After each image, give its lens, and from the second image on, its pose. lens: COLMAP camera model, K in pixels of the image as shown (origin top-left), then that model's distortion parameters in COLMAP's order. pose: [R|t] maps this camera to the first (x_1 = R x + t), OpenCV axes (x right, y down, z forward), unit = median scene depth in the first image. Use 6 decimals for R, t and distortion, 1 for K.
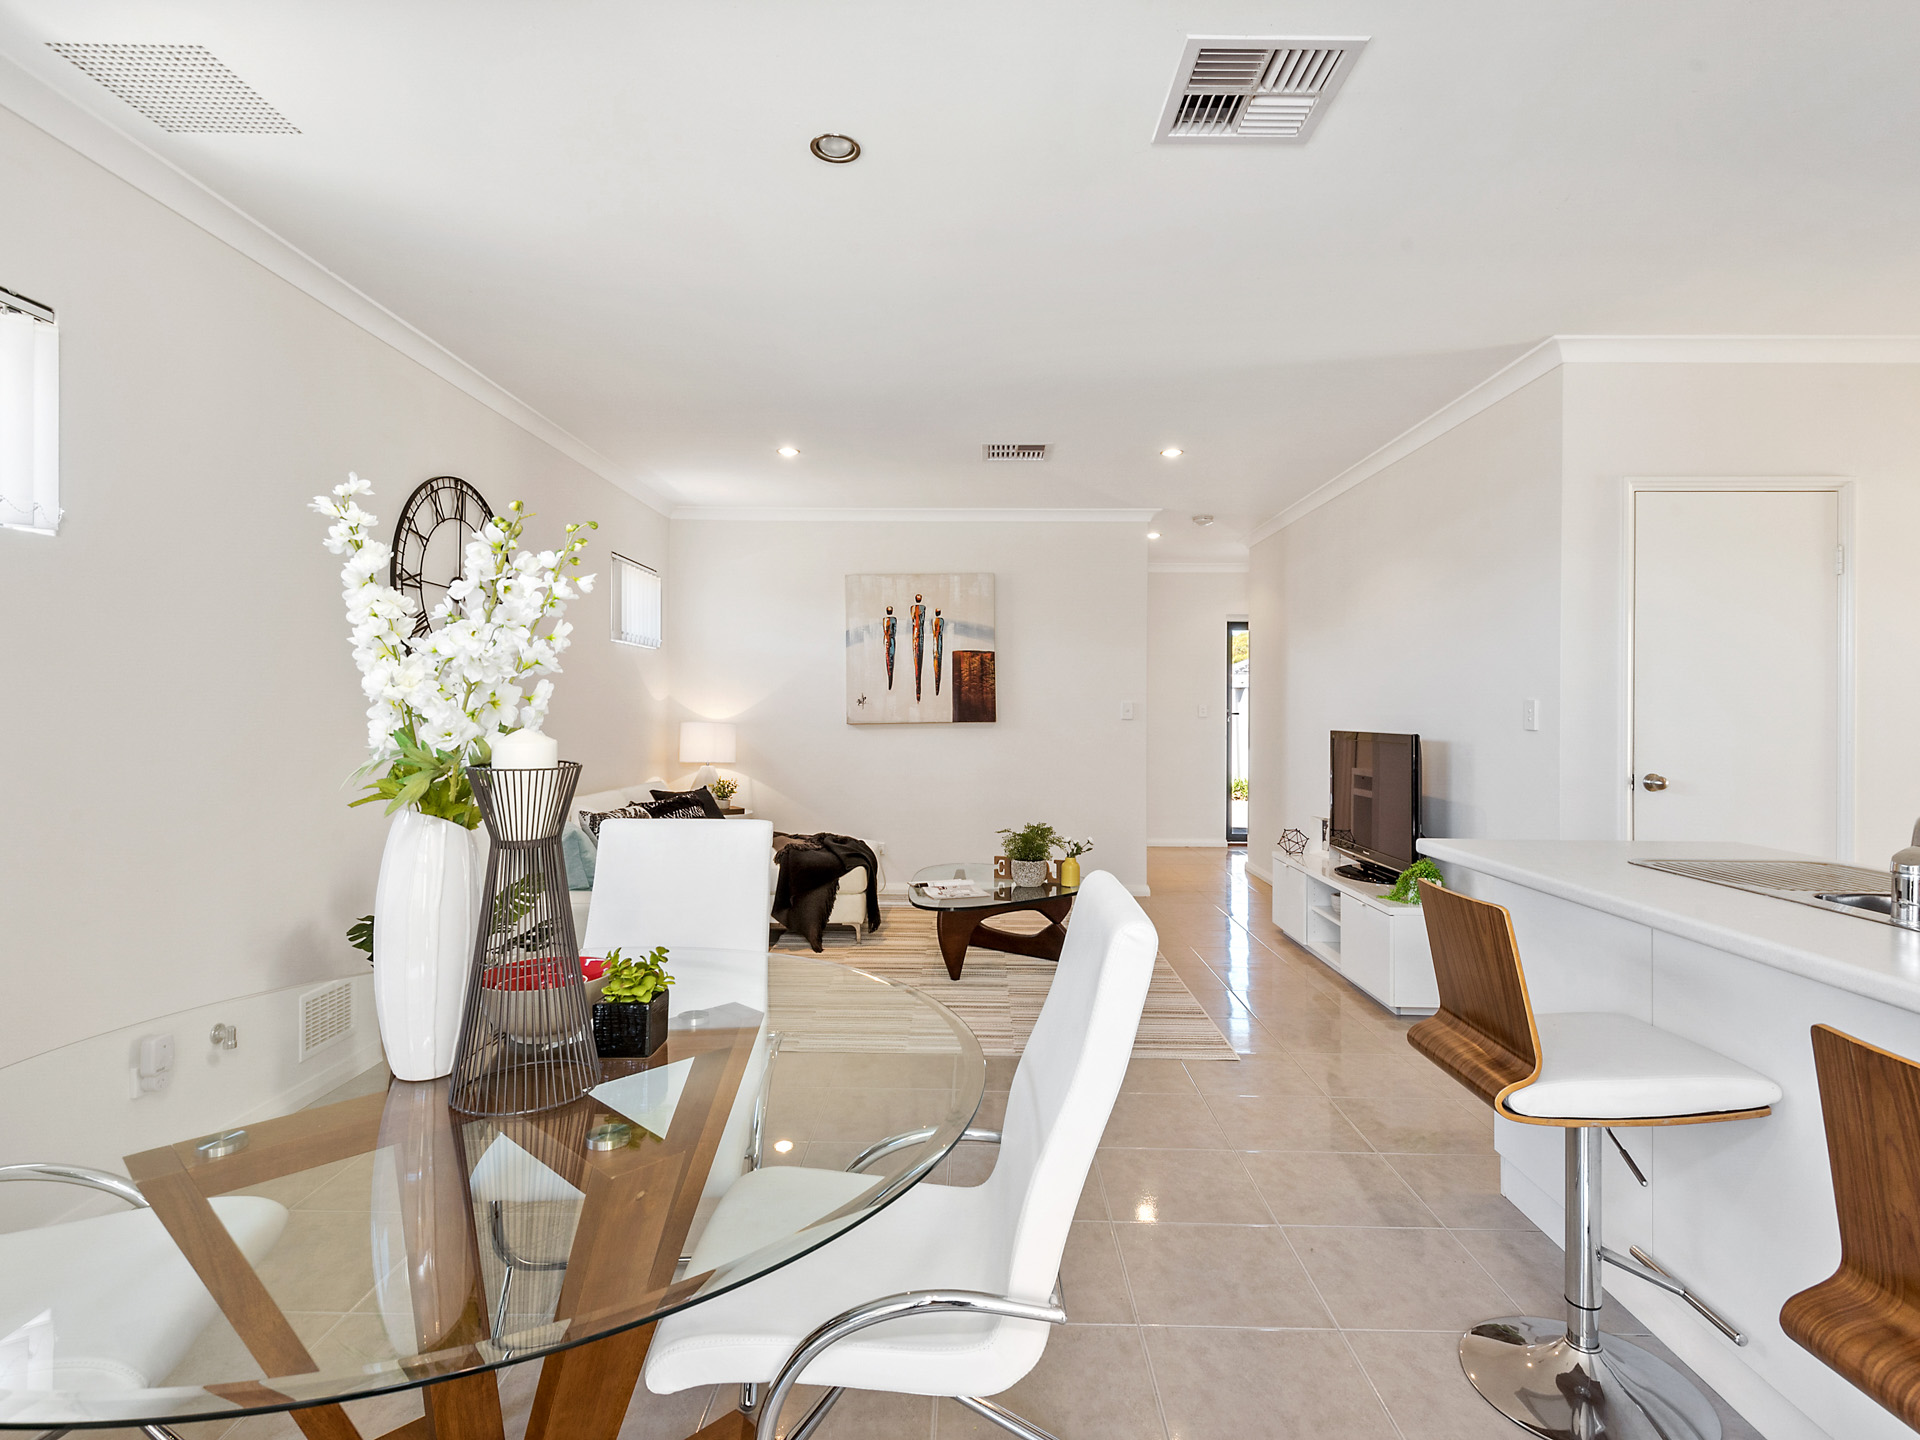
lens RADIAL K [[973.9, 0, 979.7], [0, 973.9, 710.7], [0, 0, 1]] dist [0.022610, -0.013665]
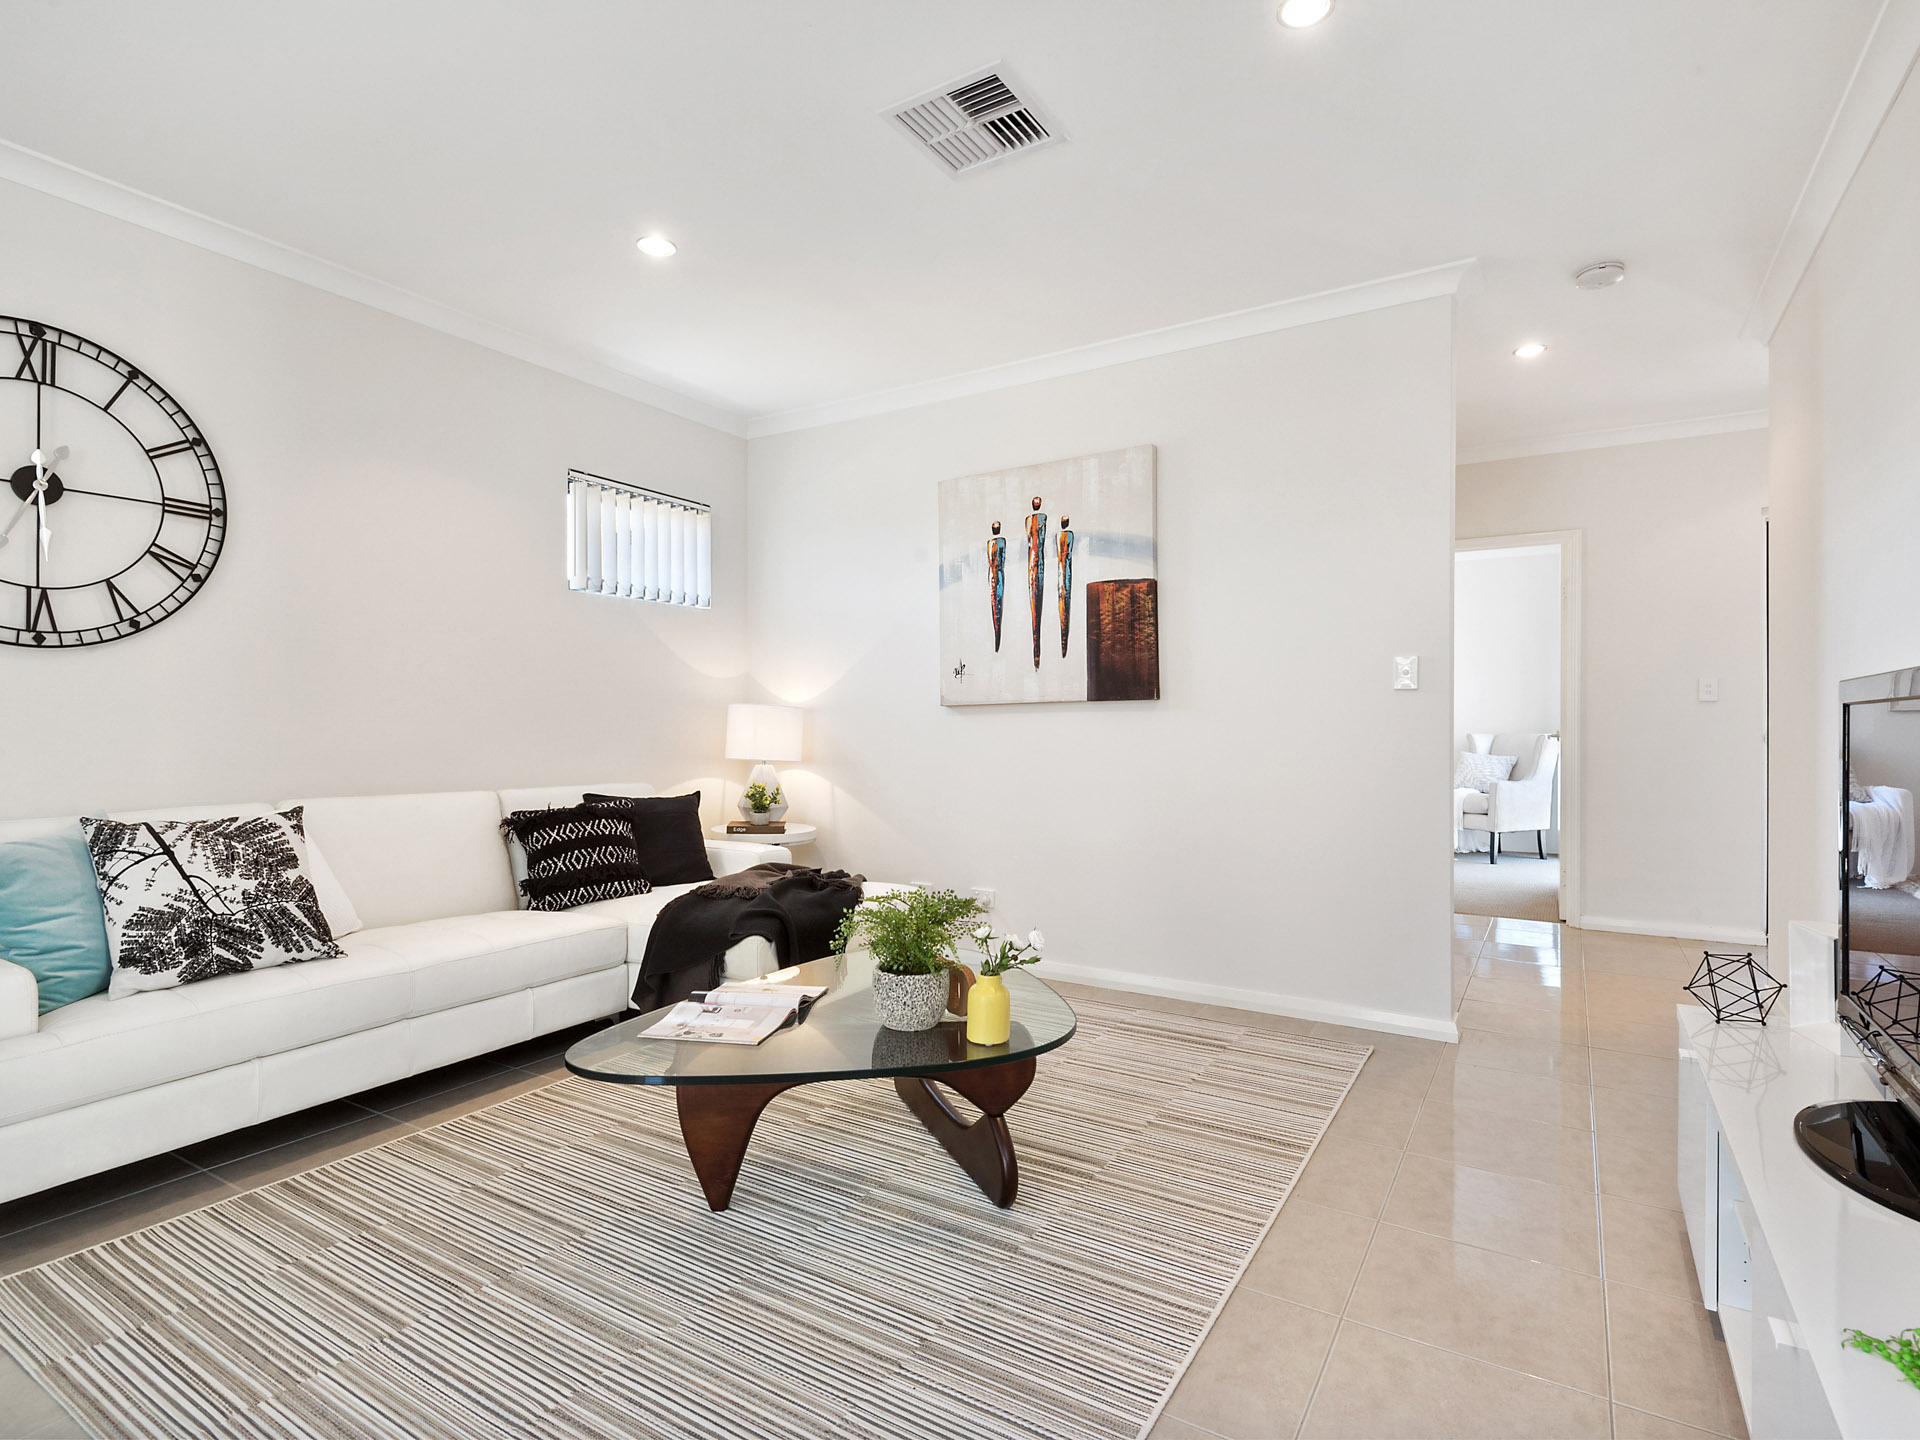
lens RADIAL K [[973.9, 0, 974.8], [0, 973.9, 714.3], [0, 0, 1]] dist [0.022610, -0.013665]
pose [[0.852805, -0.010533, -0.522123, 0.227867], [0.002710, 0.999872, -0.015745, 0.029399], [0.522222, 0.012012, 0.852725, 0.449314]]
